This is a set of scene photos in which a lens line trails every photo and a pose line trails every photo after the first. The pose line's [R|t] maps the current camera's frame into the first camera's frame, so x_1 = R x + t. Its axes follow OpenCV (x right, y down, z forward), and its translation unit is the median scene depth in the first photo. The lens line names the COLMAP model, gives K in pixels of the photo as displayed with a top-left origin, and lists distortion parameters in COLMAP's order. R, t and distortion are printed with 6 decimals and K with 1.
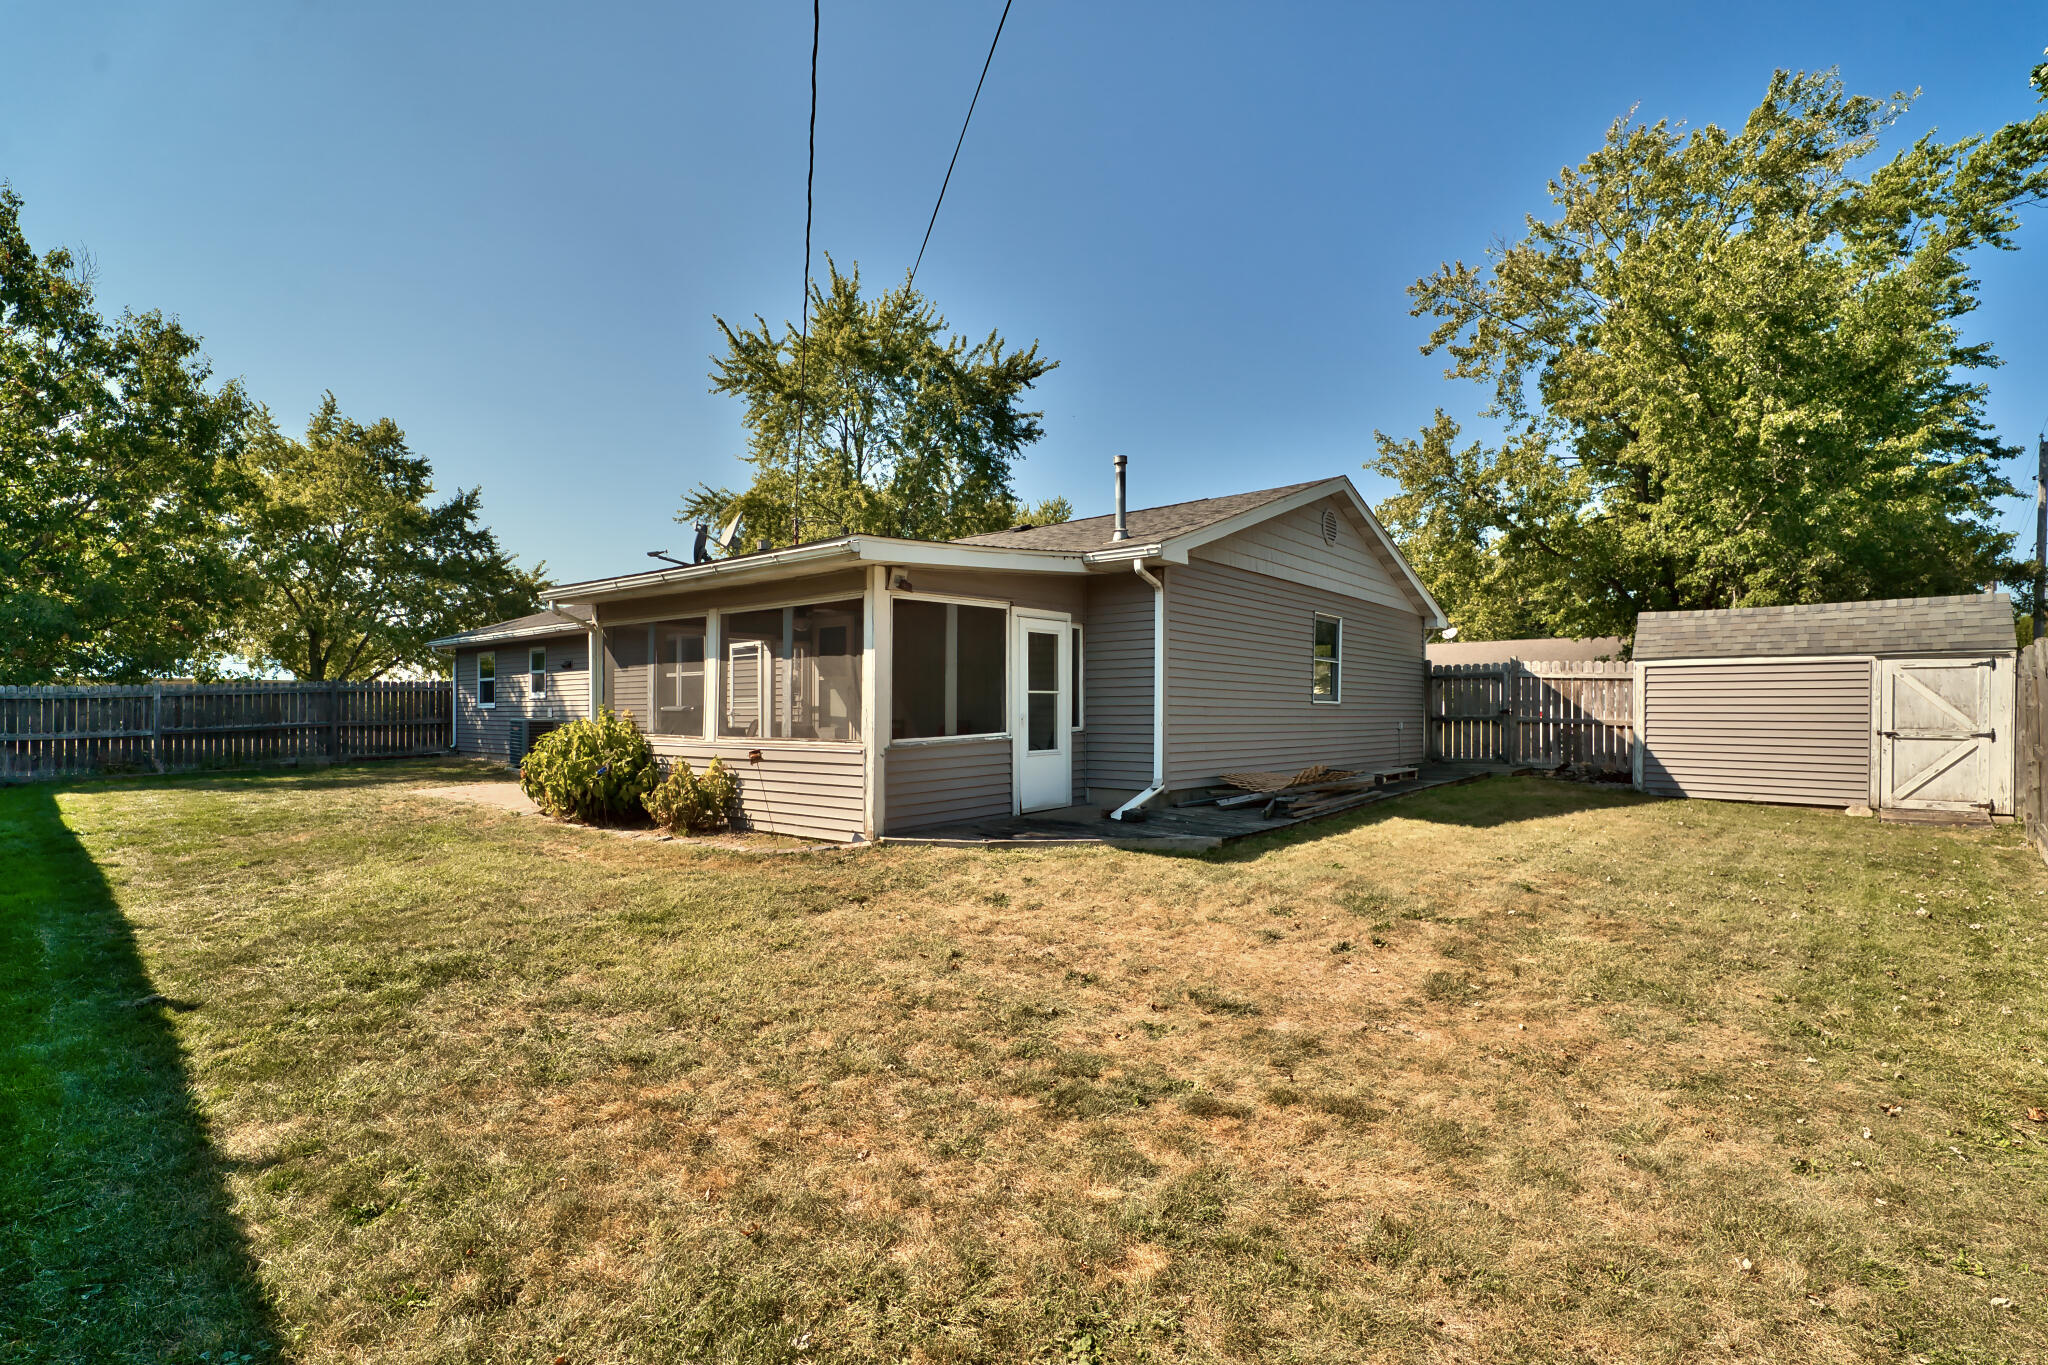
lens RADIAL K [[954.0, 0, 1028.5], [0, 954.0, 723.3], [0, 0, 1]] dist [-0.000692, 0.000168]
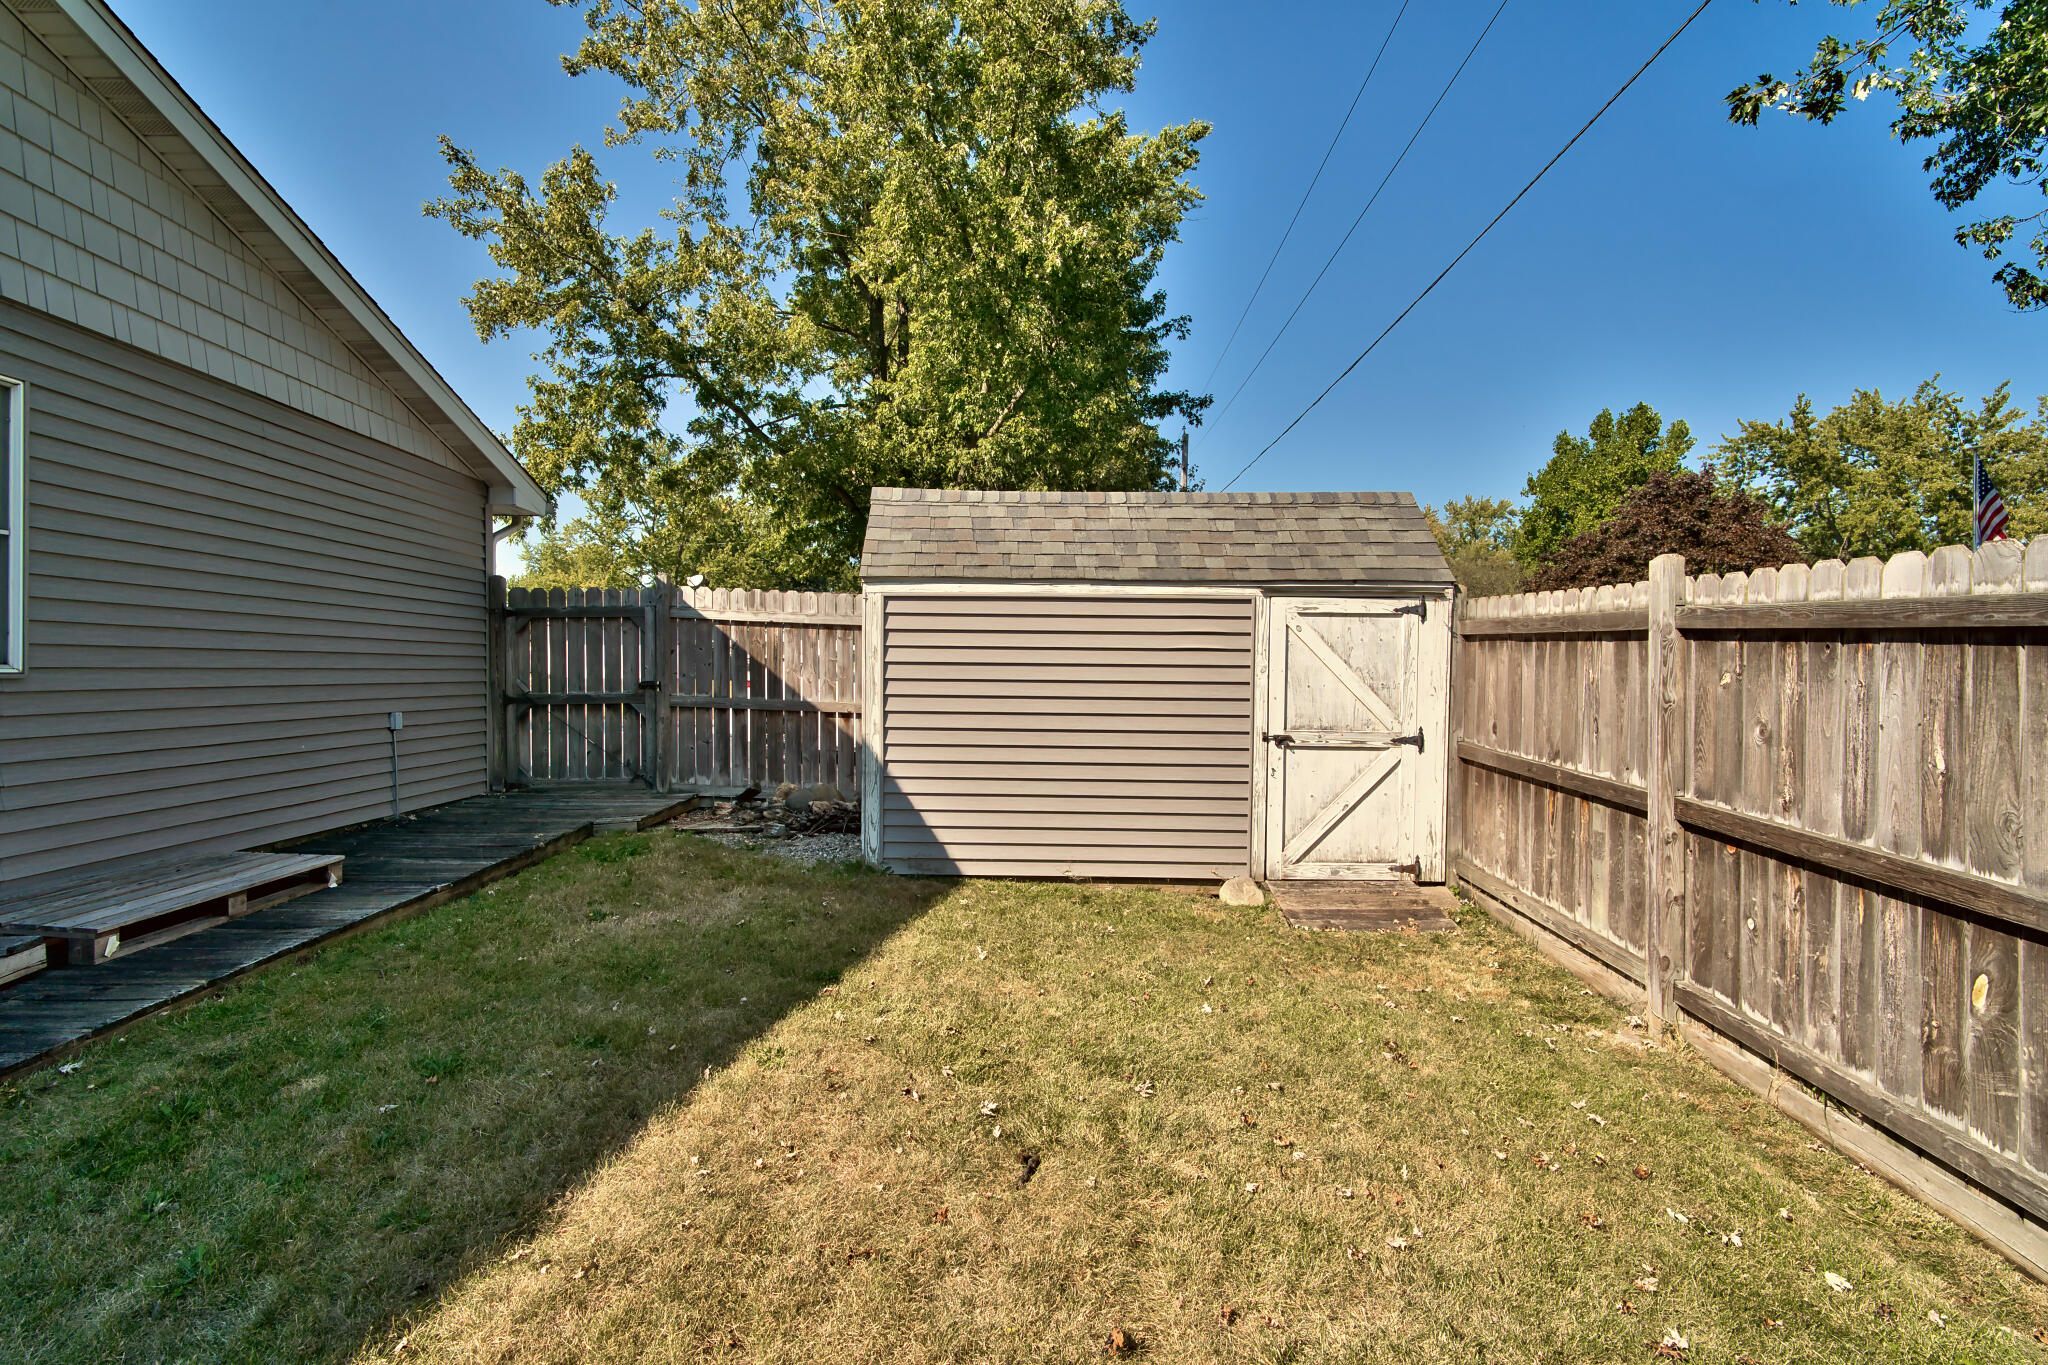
lens RADIAL K [[951.5, 0, 1016.5], [0, 951.5, 683.5], [0, 0, 1]] dist [-0.003536, -0.000248]
pose [[0.757046, -0.004768, 0.653344, 0.410355], [0.001142, 0.999981, 0.005975, -0.020454], [-0.653360, -0.003778, 0.757038, 0.634618]]
